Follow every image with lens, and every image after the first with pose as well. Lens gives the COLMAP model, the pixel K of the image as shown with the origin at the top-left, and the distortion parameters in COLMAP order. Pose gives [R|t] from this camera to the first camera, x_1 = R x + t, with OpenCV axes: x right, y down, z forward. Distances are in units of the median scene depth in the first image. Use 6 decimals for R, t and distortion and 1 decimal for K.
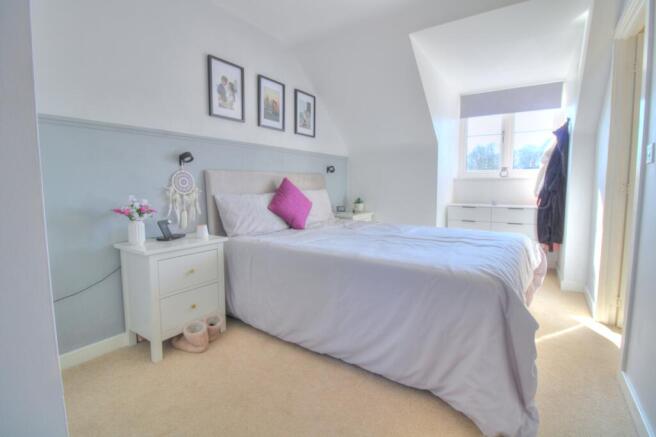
lens RADIAL K [[307.1, 0, 324.3], [0, 307.1, 216.0], [0, 0, 1]] dist [-0.009485, -0.008534]
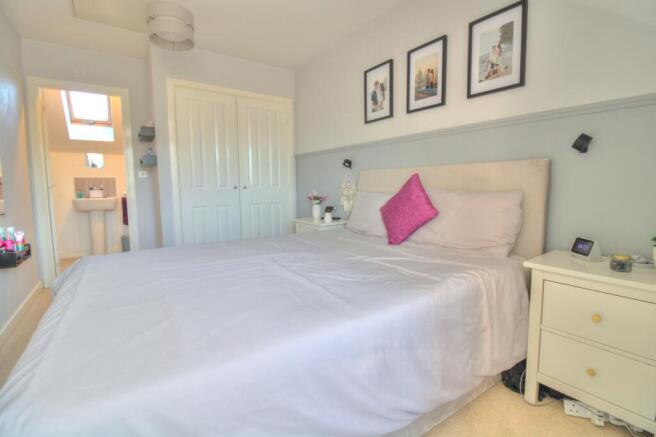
lens RADIAL K [[307.1, 0, 325.5], [0, 307.1, 215.3], [0, 0, 1]] dist [-0.009485, -0.008534]
pose [[-0.363944, 0.102706, -0.925741, 0.723466], [-0.080255, 0.986748, 0.141026, -0.124443], [0.927957, 0.125621, -0.350878, 1.189997]]
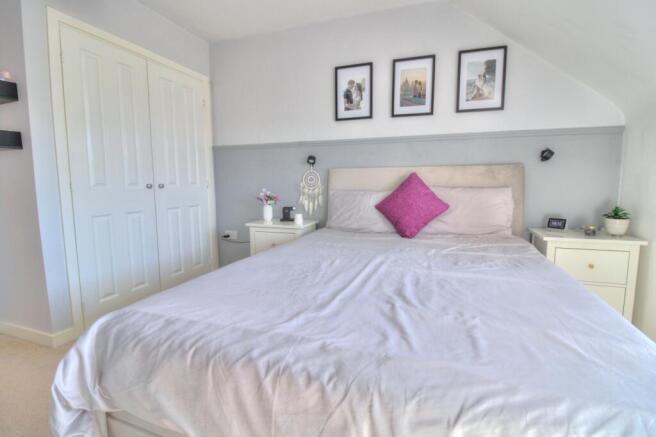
lens RADIAL K [[307.1, 0, 334.1], [0, 307.1, 217.4], [0, 0, 1]] dist [-0.009485, -0.008534]
pose [[0.257336, 0.116707, -0.959248, 0.699283], [-0.091010, 0.991195, 0.096178, -0.072389], [0.962027, 0.062551, 0.265692, 0.644766]]
